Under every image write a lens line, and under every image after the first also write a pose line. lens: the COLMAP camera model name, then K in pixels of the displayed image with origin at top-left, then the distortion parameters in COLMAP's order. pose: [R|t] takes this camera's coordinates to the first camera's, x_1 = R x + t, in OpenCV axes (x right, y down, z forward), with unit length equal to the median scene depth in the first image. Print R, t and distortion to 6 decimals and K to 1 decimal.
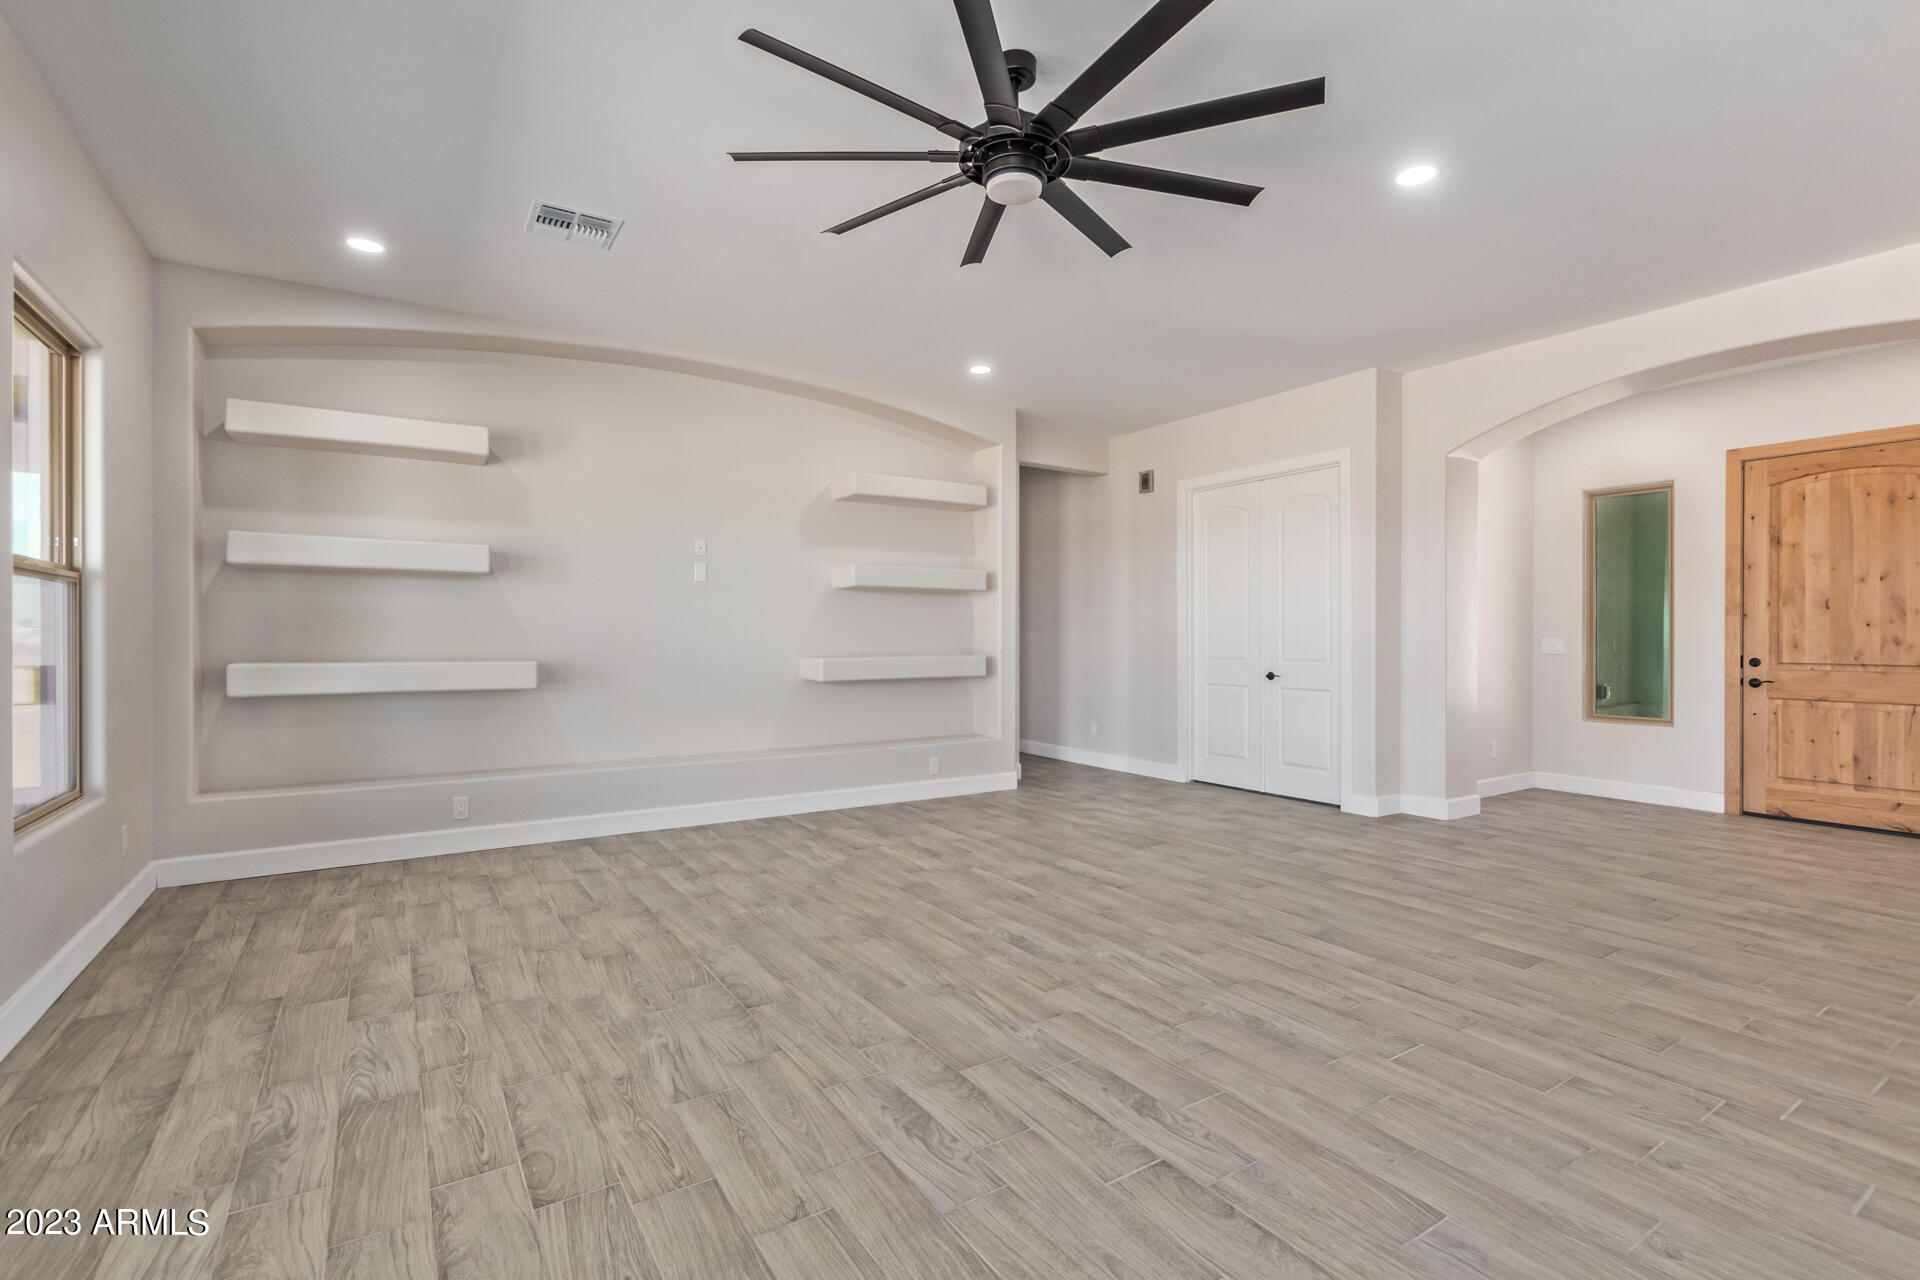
lens RADIAL K [[898.9, 0, 960.0], [0, 898.9, 640.0], [0, 0, 1]] dist [0.000677, -0.000165]
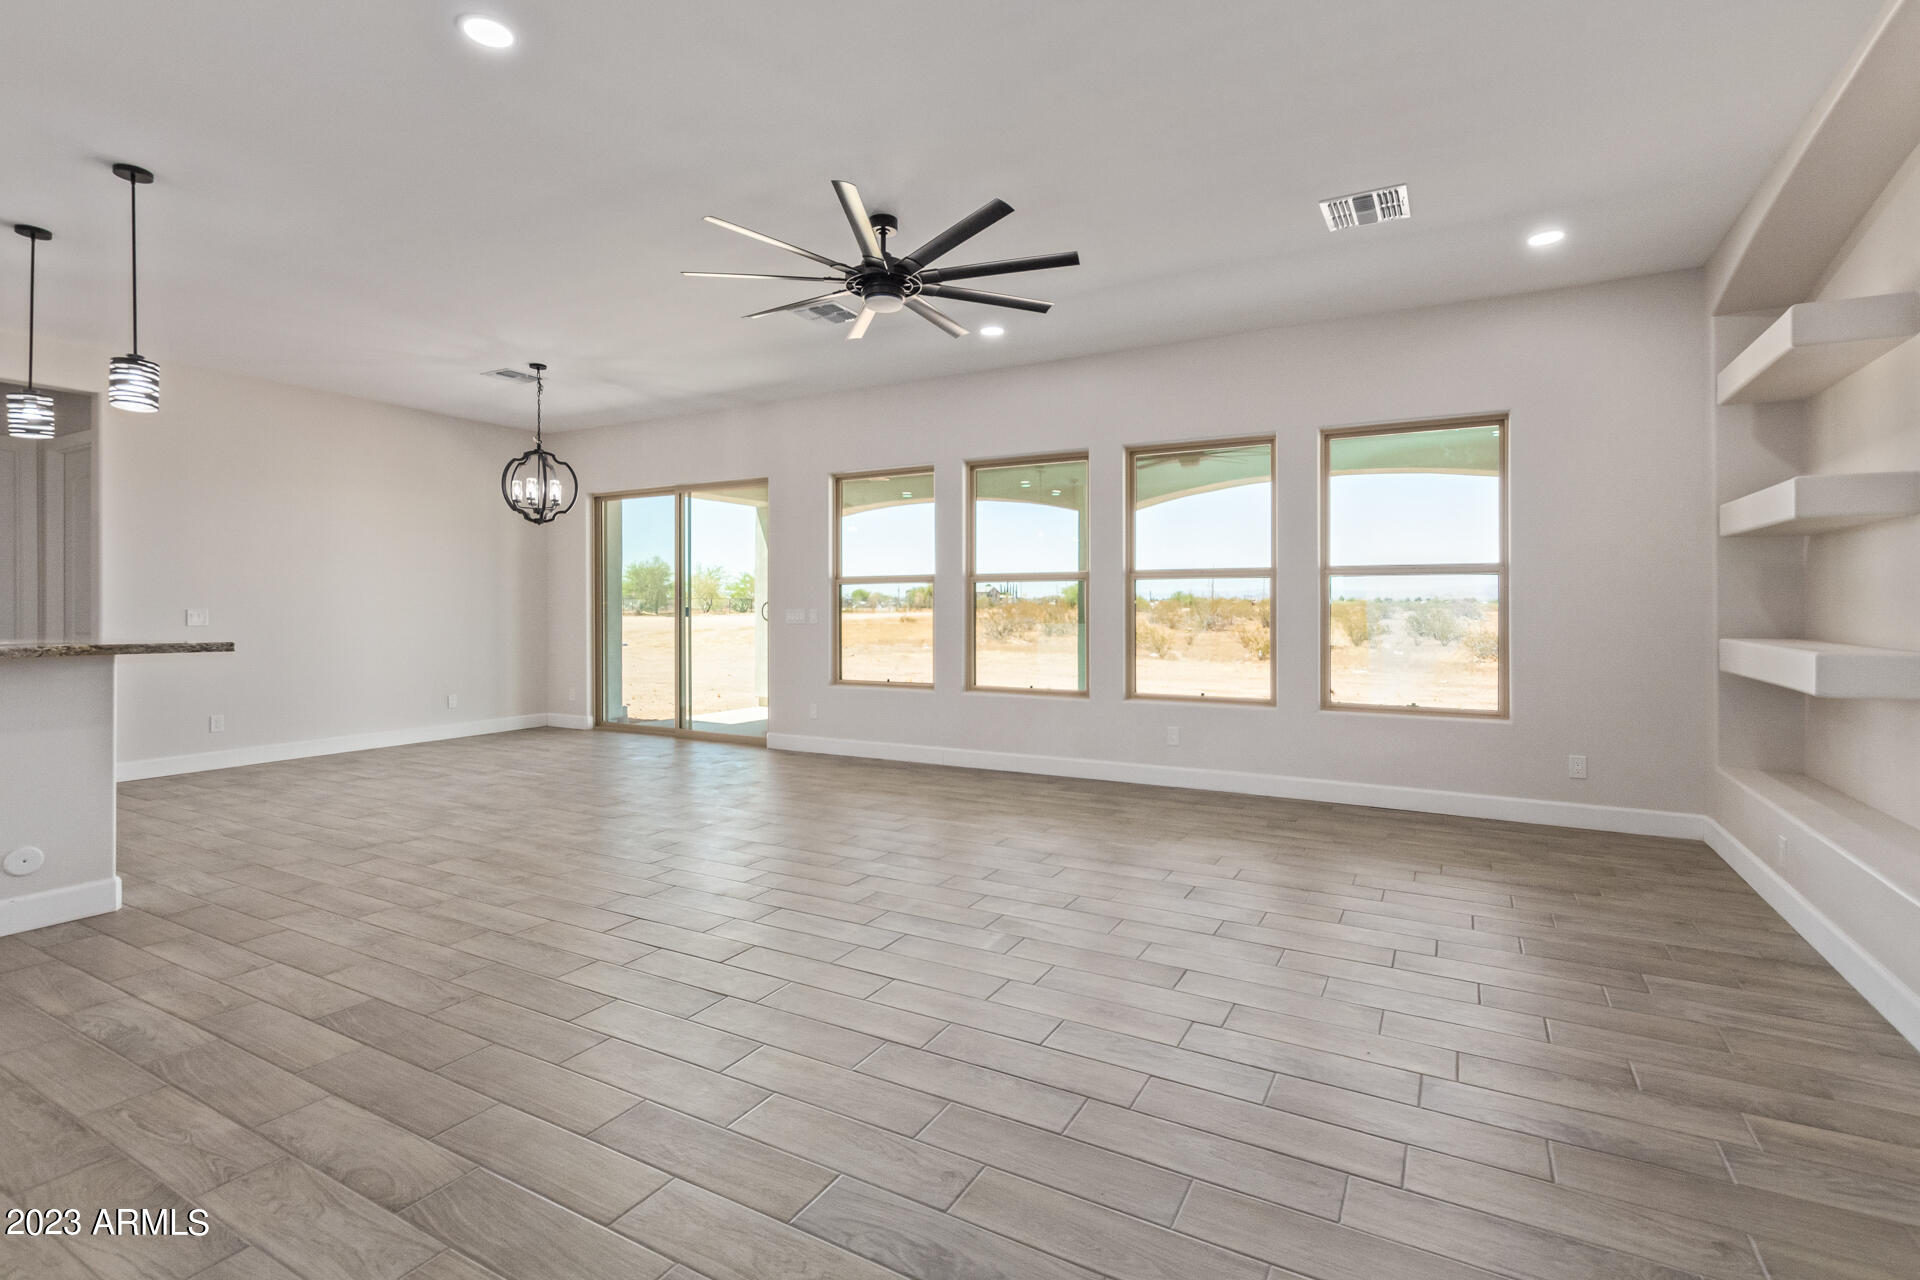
lens RADIAL K [[898.9, 0, 960.0], [0, 898.9, 640.0], [0, 0, 1]] dist [0.000677, -0.000165]
pose [[-0.887780, 0.015384, -0.460011, 0.516266], [-0.002995, 0.999227, 0.039196, -0.007873], [0.460259, 0.036176, -0.887048, 1.965953]]
